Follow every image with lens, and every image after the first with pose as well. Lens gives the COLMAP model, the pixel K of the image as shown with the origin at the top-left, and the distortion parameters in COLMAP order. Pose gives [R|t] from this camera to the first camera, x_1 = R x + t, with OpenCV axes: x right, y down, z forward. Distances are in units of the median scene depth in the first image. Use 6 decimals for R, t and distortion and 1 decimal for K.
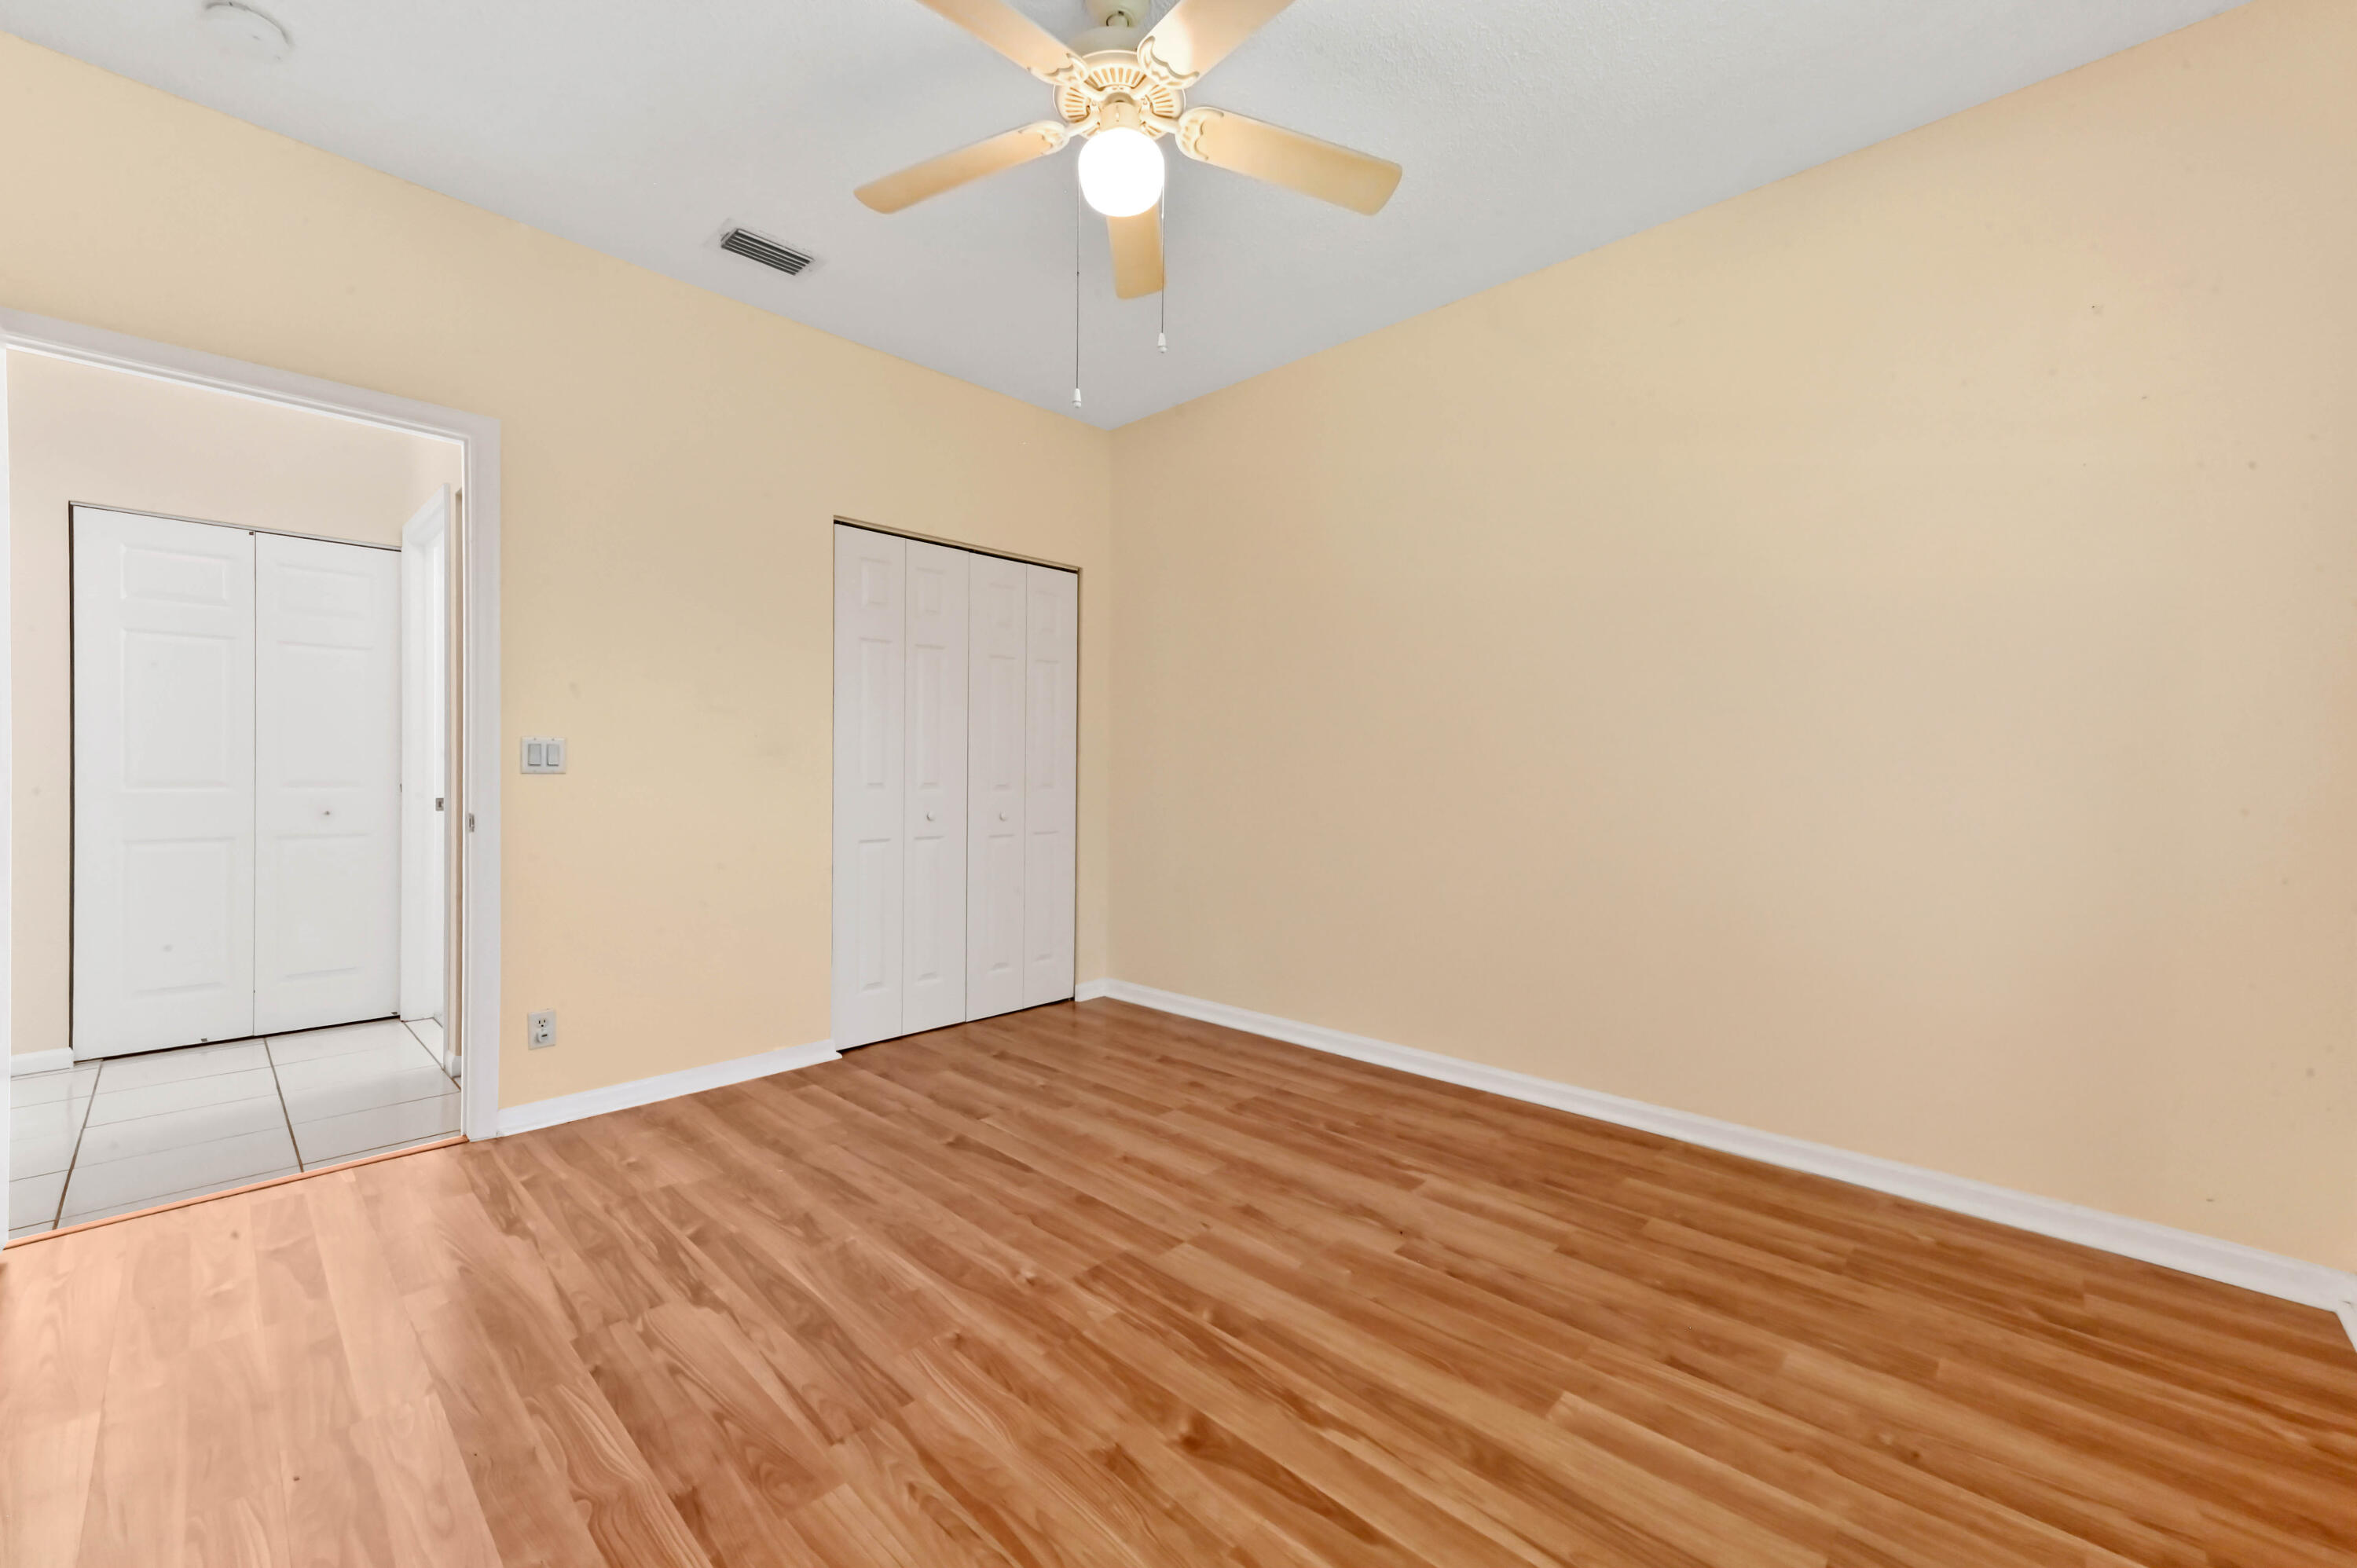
lens RADIAL K [[935.3, 0, 1163.8], [0, 935.3, 787.2], [0, 0, 1]] dist [0.017186, 0.000402]
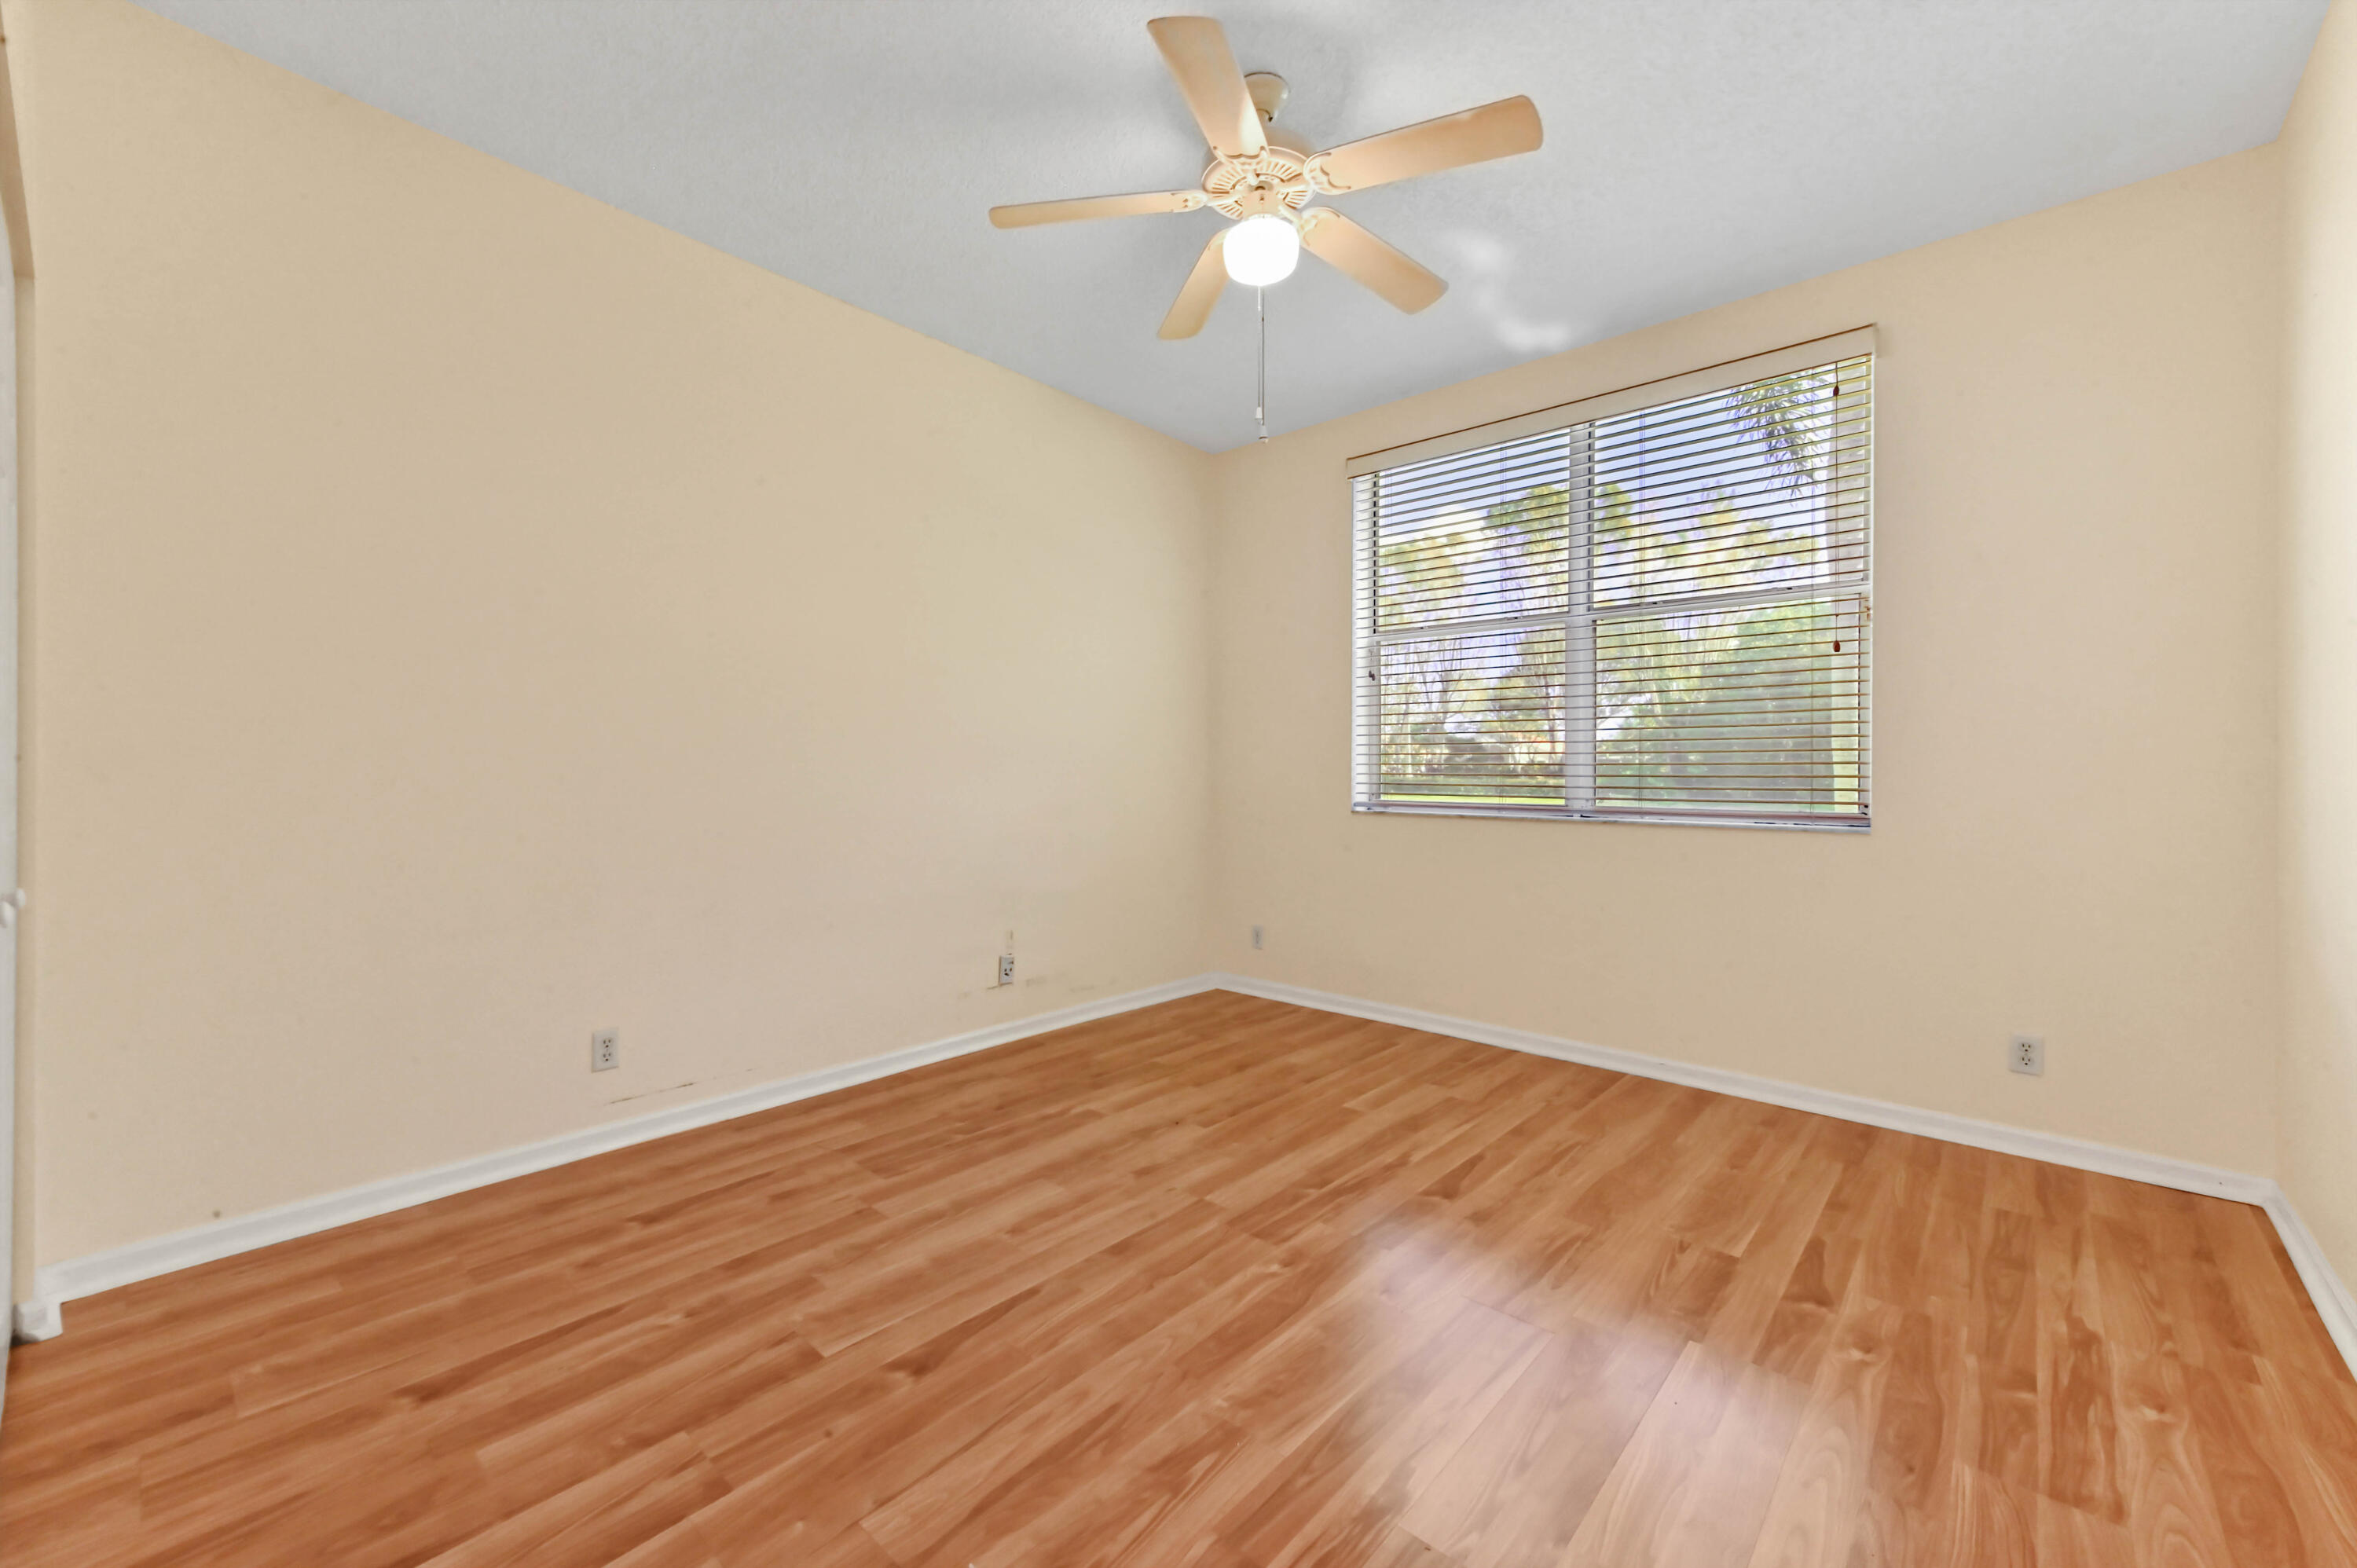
lens RADIAL K [[935.3, 0, 1159.9], [0, 935.3, 780.2], [0, 0, 1]] dist [0.017186, 0.000402]
pose [[-0.032617, -0.013318, 0.999379, -0.932496], [0.011291, 0.999843, 0.013693, -0.031711], [-0.999404, 0.011730, -0.032461, 0.914235]]
